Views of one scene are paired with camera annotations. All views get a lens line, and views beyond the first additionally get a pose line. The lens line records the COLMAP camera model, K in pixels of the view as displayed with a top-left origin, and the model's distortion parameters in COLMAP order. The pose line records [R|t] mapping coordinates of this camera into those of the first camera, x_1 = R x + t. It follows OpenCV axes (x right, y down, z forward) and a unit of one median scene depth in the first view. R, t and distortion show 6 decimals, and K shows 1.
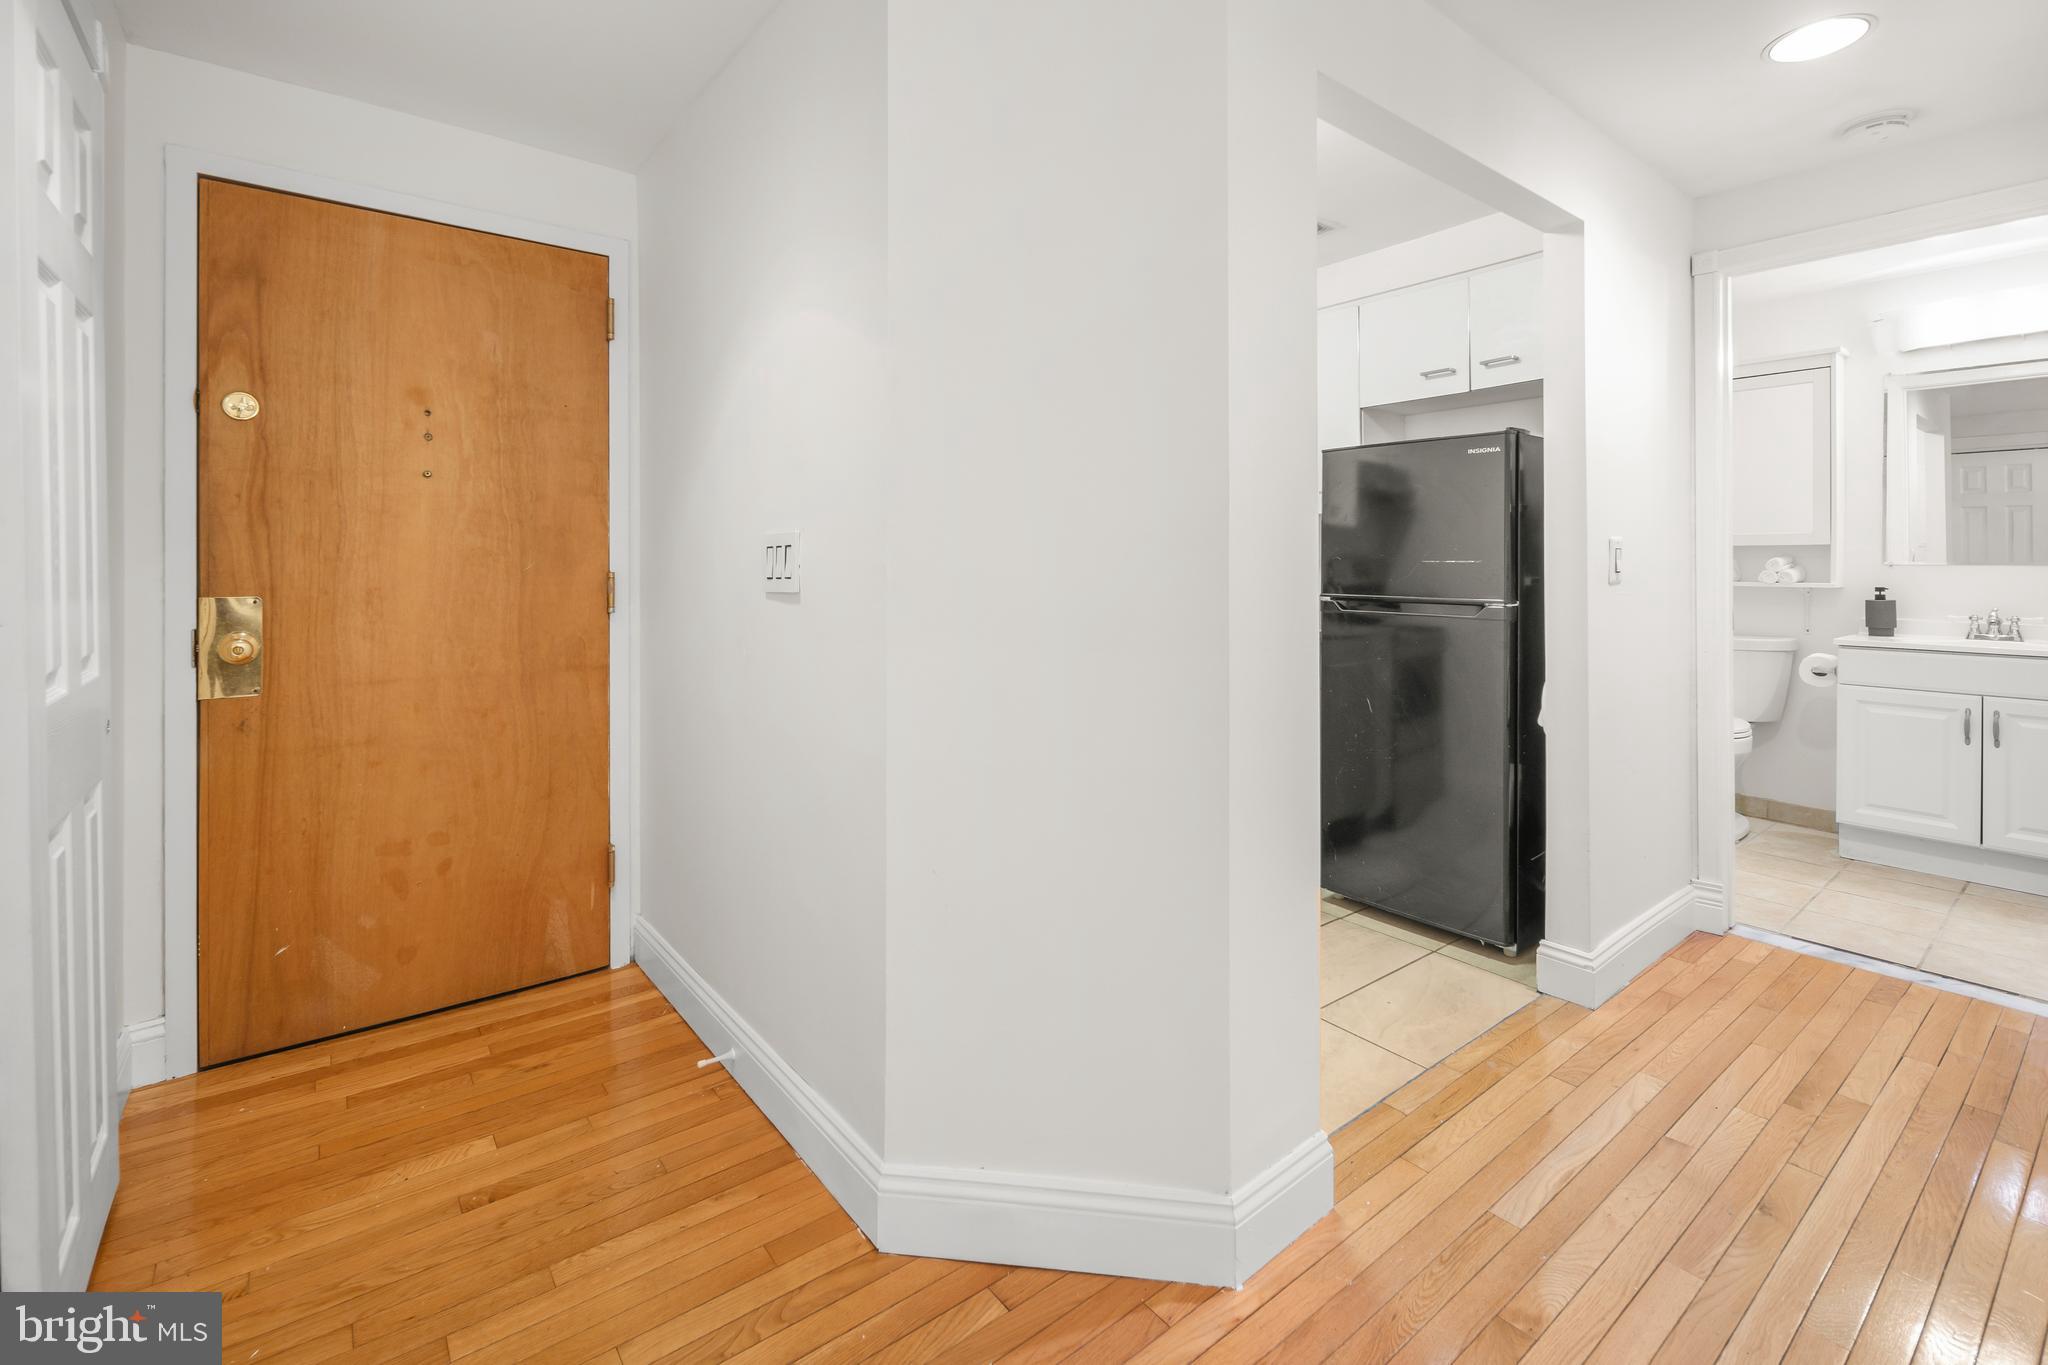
lens RADIAL K [[905.9, 0, 1018.0], [0, 905.9, 565.8], [0, 0, 1]] dist [0.004429, -0.003107]
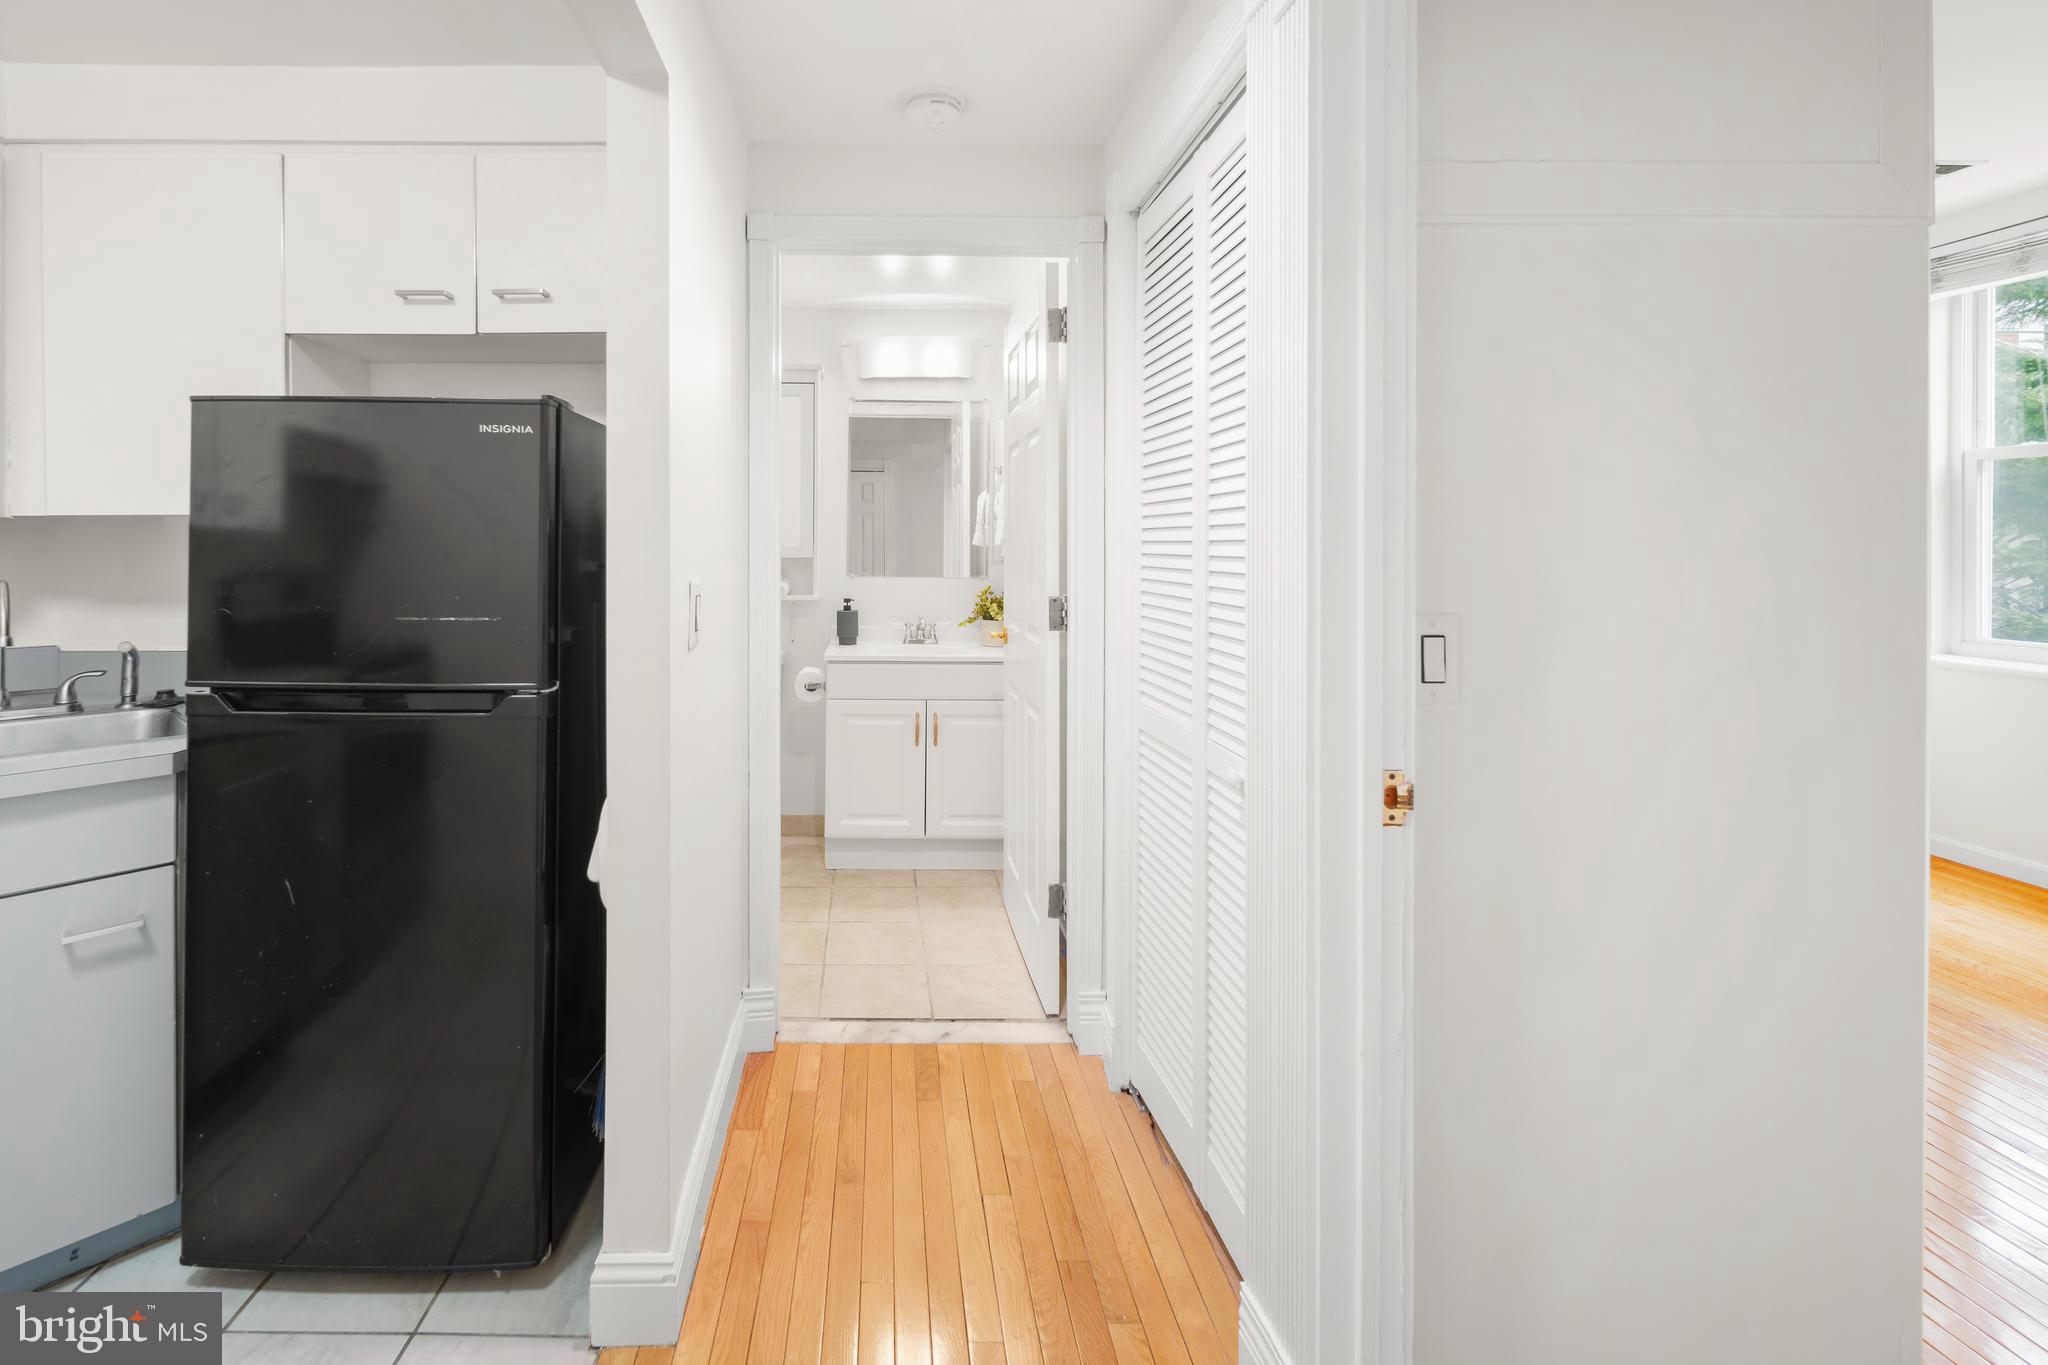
lens RADIAL K [[905.9, 0, 894.1], [0, 905.9, 546.2], [0, 0, 1]] dist [0.004429, -0.003107]
pose [[0.604662, 0.003691, 0.796474, 0.150771], [-0.006756, 0.999977, 0.000494, -0.040436], [-0.796454, -0.005680, 0.604673, 0.338473]]
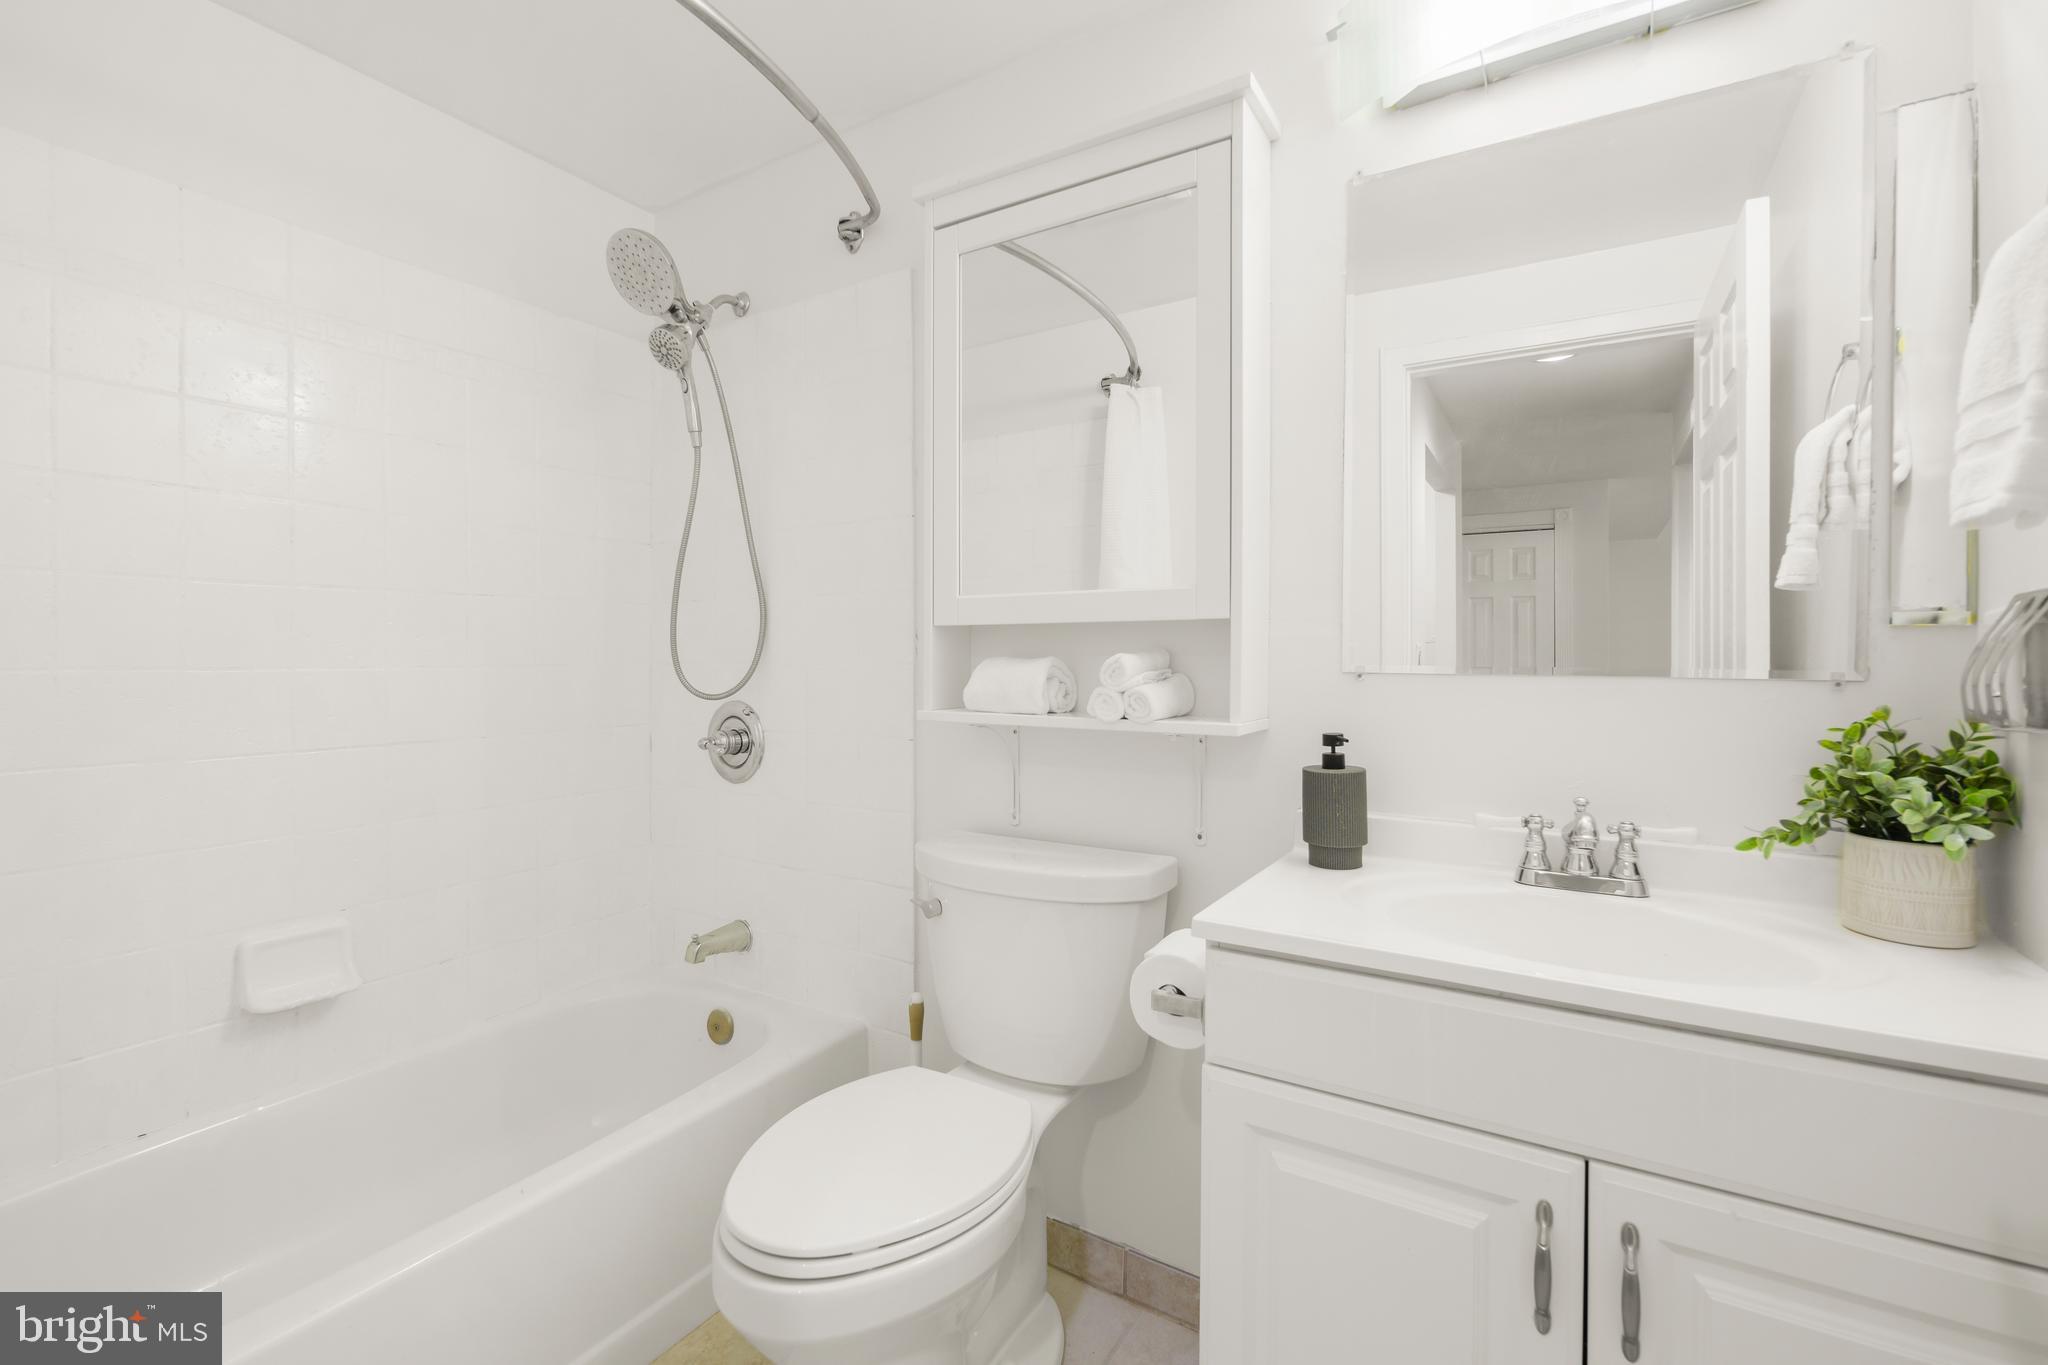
lens RADIAL K [[909.8, 0, 1016.0], [0, 909.8, 666.4], [0, 0, 1]] dist [0.000586, -0.000531]
pose [[0.938706, 0.002519, 0.344710, 0.743499], [-0.003562, 0.999991, 0.002391, -0.004836], [-0.344701, -0.003473, 0.938706, 0.738930]]
